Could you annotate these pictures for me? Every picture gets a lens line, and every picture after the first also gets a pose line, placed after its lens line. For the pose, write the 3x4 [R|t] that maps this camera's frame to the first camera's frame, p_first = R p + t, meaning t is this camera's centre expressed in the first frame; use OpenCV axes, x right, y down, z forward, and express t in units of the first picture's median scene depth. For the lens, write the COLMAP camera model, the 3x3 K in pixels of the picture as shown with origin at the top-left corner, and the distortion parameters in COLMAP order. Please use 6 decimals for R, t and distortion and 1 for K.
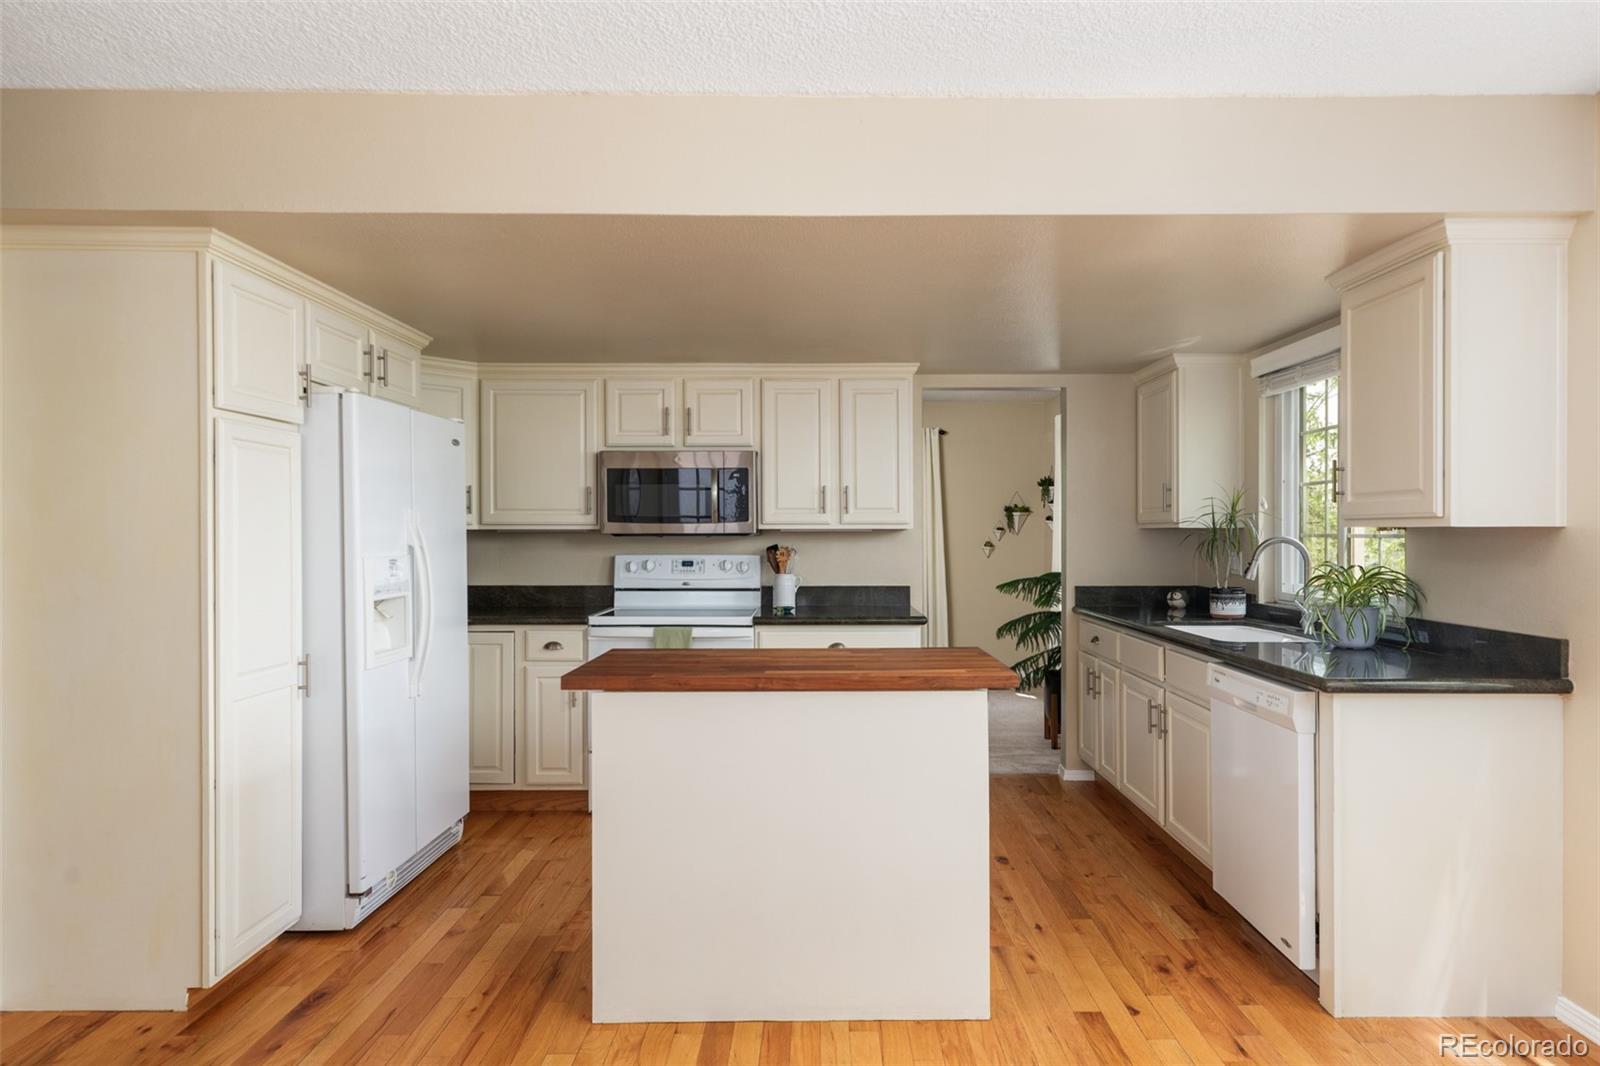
lens RADIAL K [[961.8, 0, 801.4], [0, 961.8, 535.2], [0, 0, 1]] dist [0.000920, 0.000178]
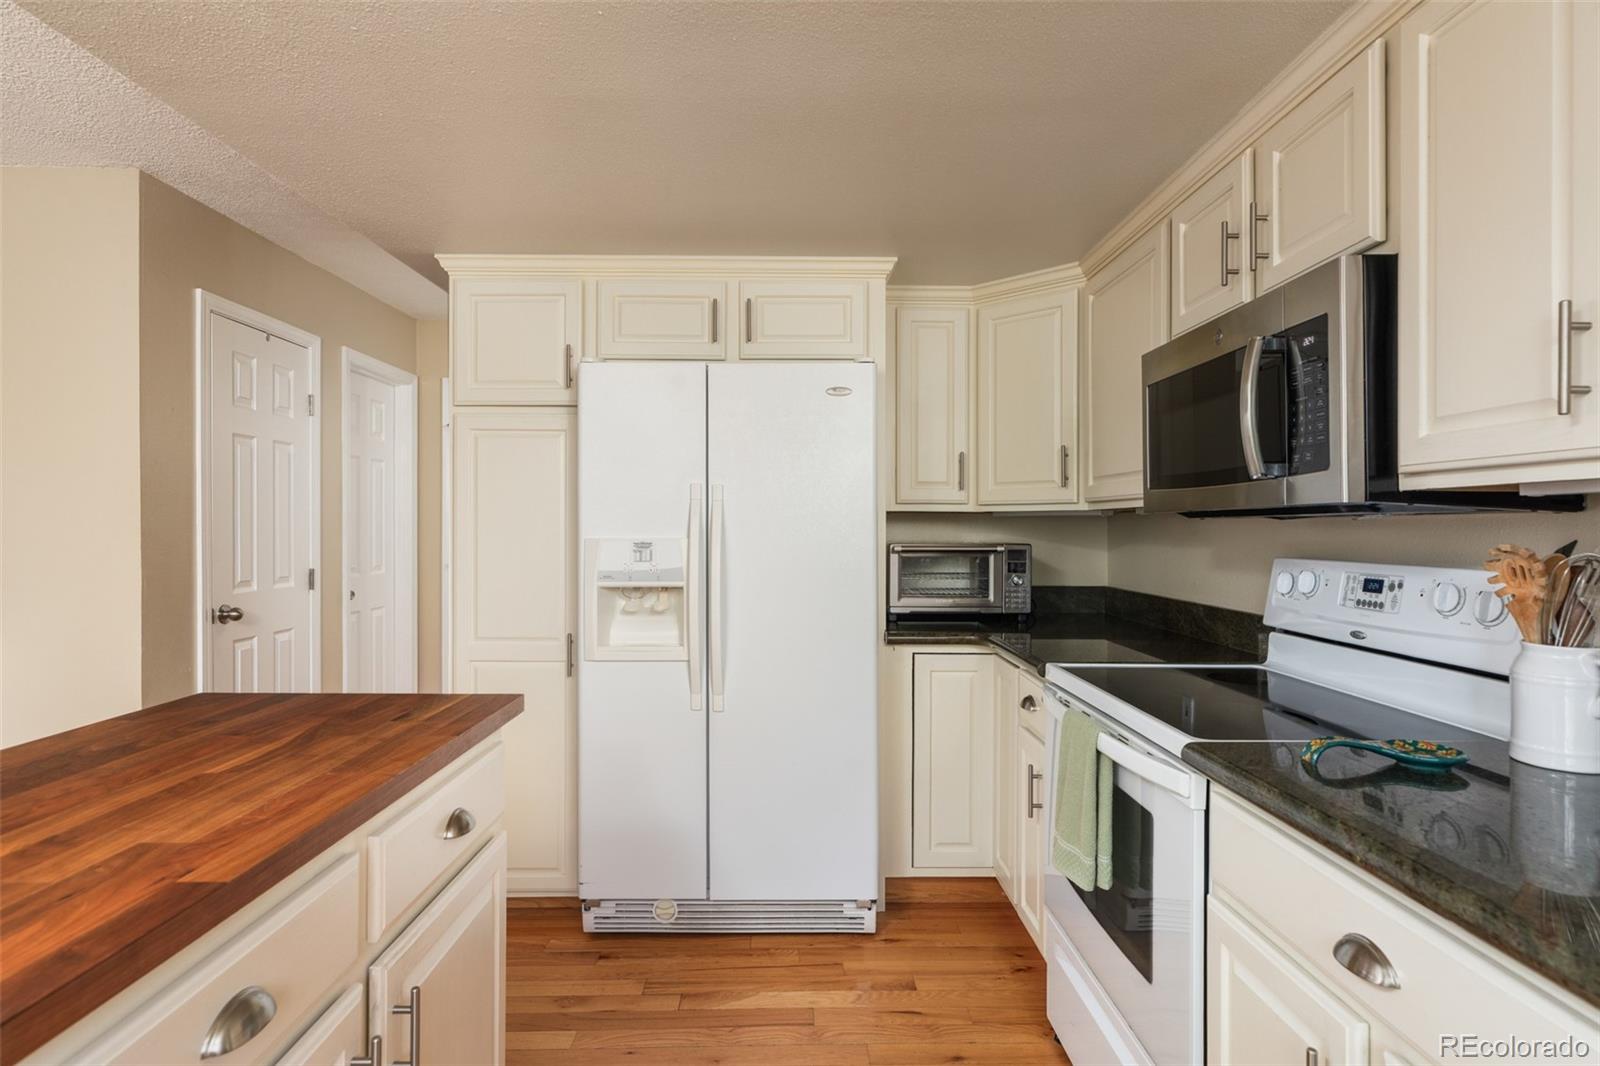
lens RADIAL K [[830.0, 0, 799.5], [0, 830.0, 534.6], [0, 0, 1]] dist [0.001449, 0.000130]
pose [[0.020857, 0.007234, -0.999756, 0.222566], [-0.001336, 0.999973, 0.007208, 0.006145], [0.999782, 0.001186, 0.020866, 0.754181]]
